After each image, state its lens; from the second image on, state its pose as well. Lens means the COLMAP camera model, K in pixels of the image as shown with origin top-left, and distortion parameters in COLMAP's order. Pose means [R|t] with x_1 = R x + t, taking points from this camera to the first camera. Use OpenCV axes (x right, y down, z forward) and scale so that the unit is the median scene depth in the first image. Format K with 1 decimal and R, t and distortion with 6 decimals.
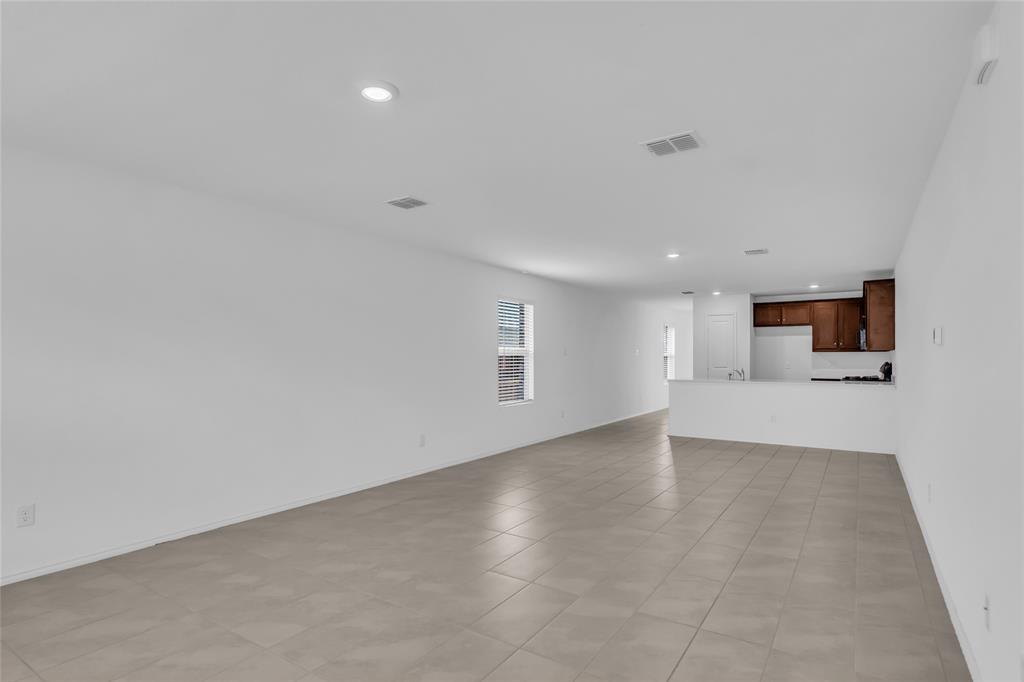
lens RADIAL K [[574.9, 0, 492.1], [0, 574.9, 354.1], [0, 0, 1]] dist [0.002777, 0.000468]
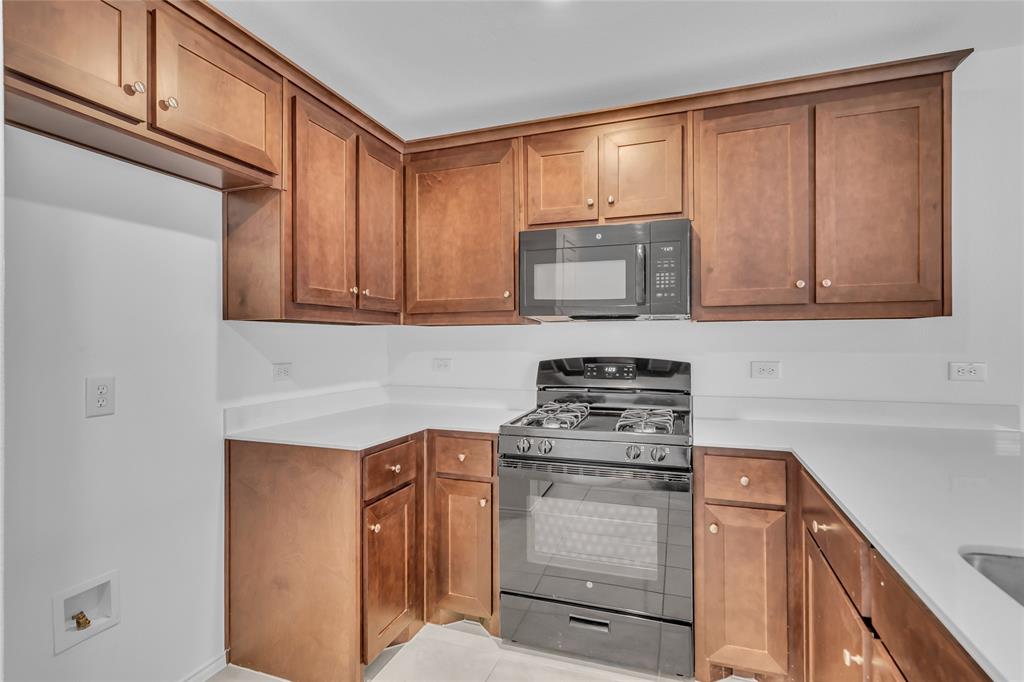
lens RADIAL K [[495.0, 0, 515.9], [0, 495.0, 339.3], [0, 0, 1]] dist [-0.000355, 0.000108]
pose [[-0.240191, 0.006008, 0.970707, 0.382467], [0.007185, 0.999964, -0.004411, 0.004715], [-0.970699, 0.005915, -0.240225, 1.002057]]
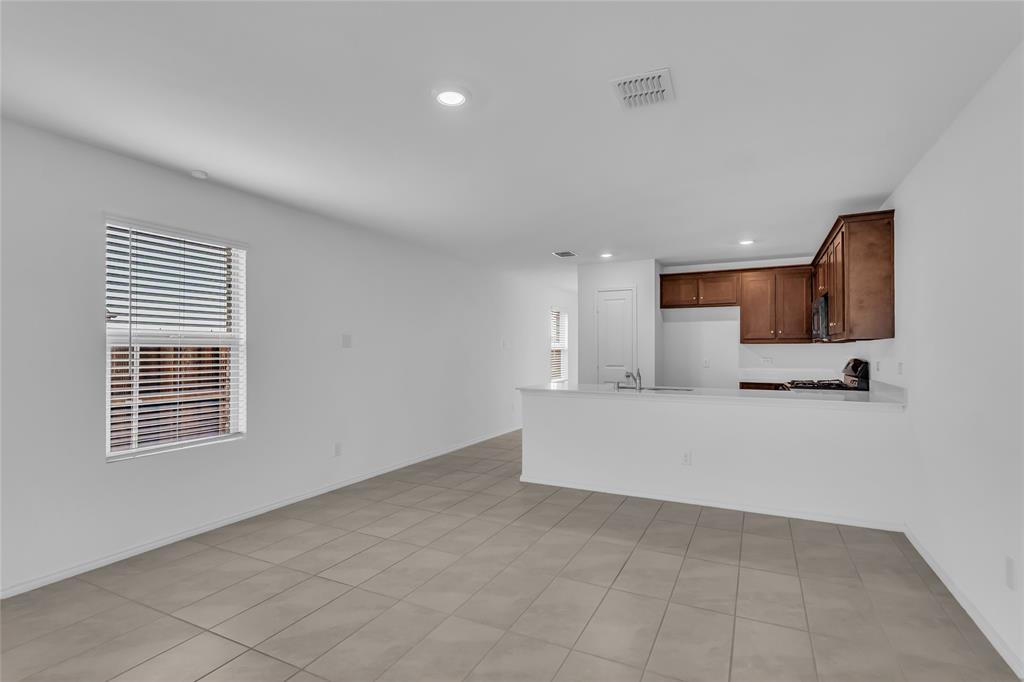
lens RADIAL K [[495.0, 0, 515.9], [0, 495.0, 339.3], [0, 0, 1]] dist [-0.000355, 0.000108]
pose [[0.992649, 0.003697, 0.120968, 0.221476], [-0.001390, 0.999816, -0.019151, 0.002986], [-0.121017, 0.018842, 0.992472, 0.453307]]
